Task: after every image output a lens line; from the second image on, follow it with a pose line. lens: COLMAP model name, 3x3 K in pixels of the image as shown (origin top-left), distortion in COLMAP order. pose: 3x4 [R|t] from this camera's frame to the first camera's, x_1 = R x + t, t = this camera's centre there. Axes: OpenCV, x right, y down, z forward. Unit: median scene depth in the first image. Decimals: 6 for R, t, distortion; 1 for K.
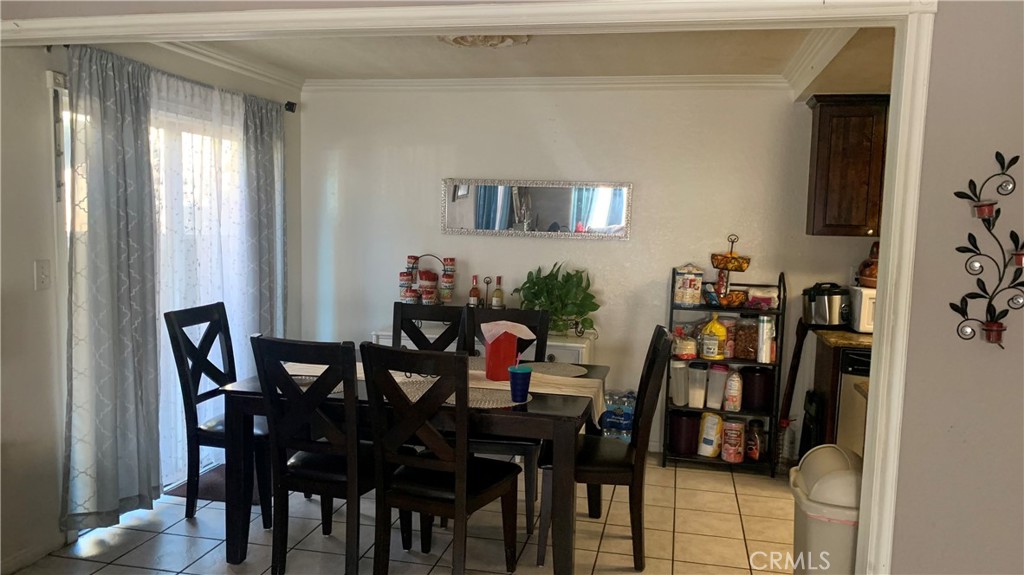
lens RADIAL K [[778.9, 0, 513.4], [0, 778.9, 290.5], [0, 0, 1]] dist [0.056029, -0.072111]
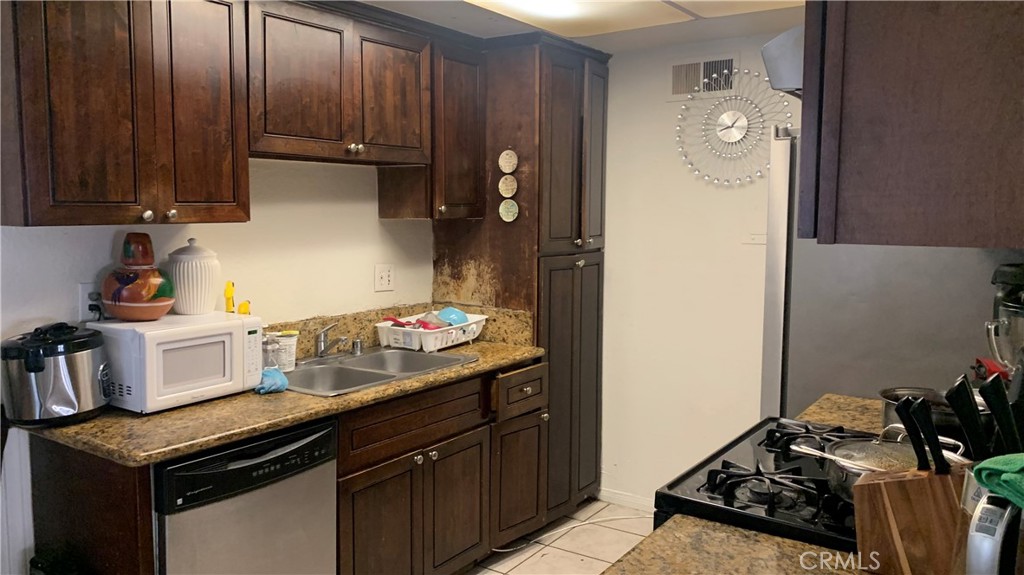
lens RADIAL K [[778.9, 0, 511.9], [0, 778.9, 288.6], [0, 0, 1]] dist [0.056029, -0.072111]
pose [[0.379666, -0.123004, 0.916910, 0.074854], [0.094845, 0.991074, 0.093681, -0.051003], [-0.920249, 0.051397, 0.387944, 0.574466]]
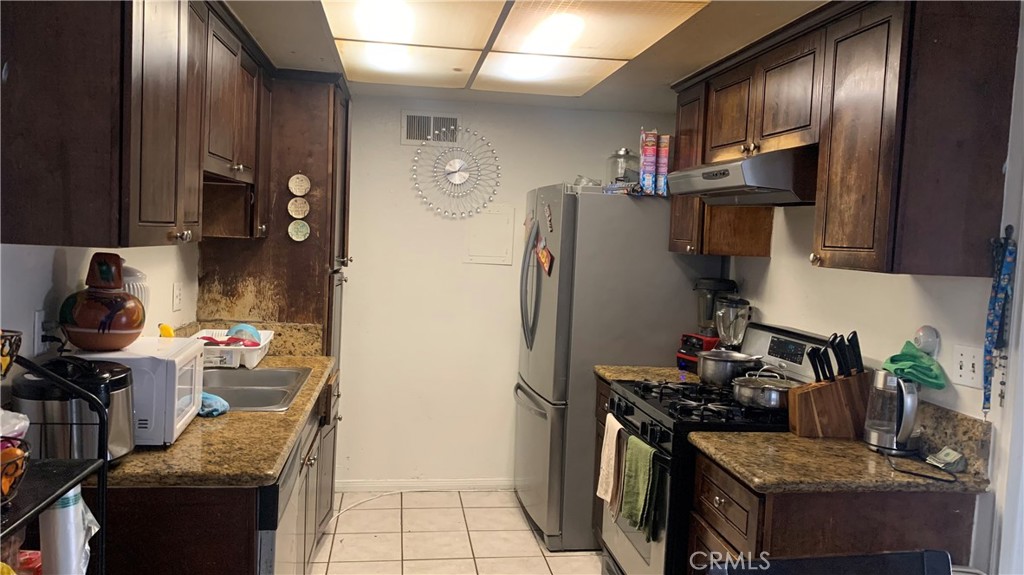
lens RADIAL K [[778.9, 0, 513.5], [0, 778.9, 279.4], [0, 0, 1]] dist [0.056029, -0.072111]
pose [[-0.354551, -0.098262, 0.929859, -0.070860], [0.032699, 0.992552, 0.117355, -0.096124], [-0.934465, 0.072014, -0.348697, 0.970195]]
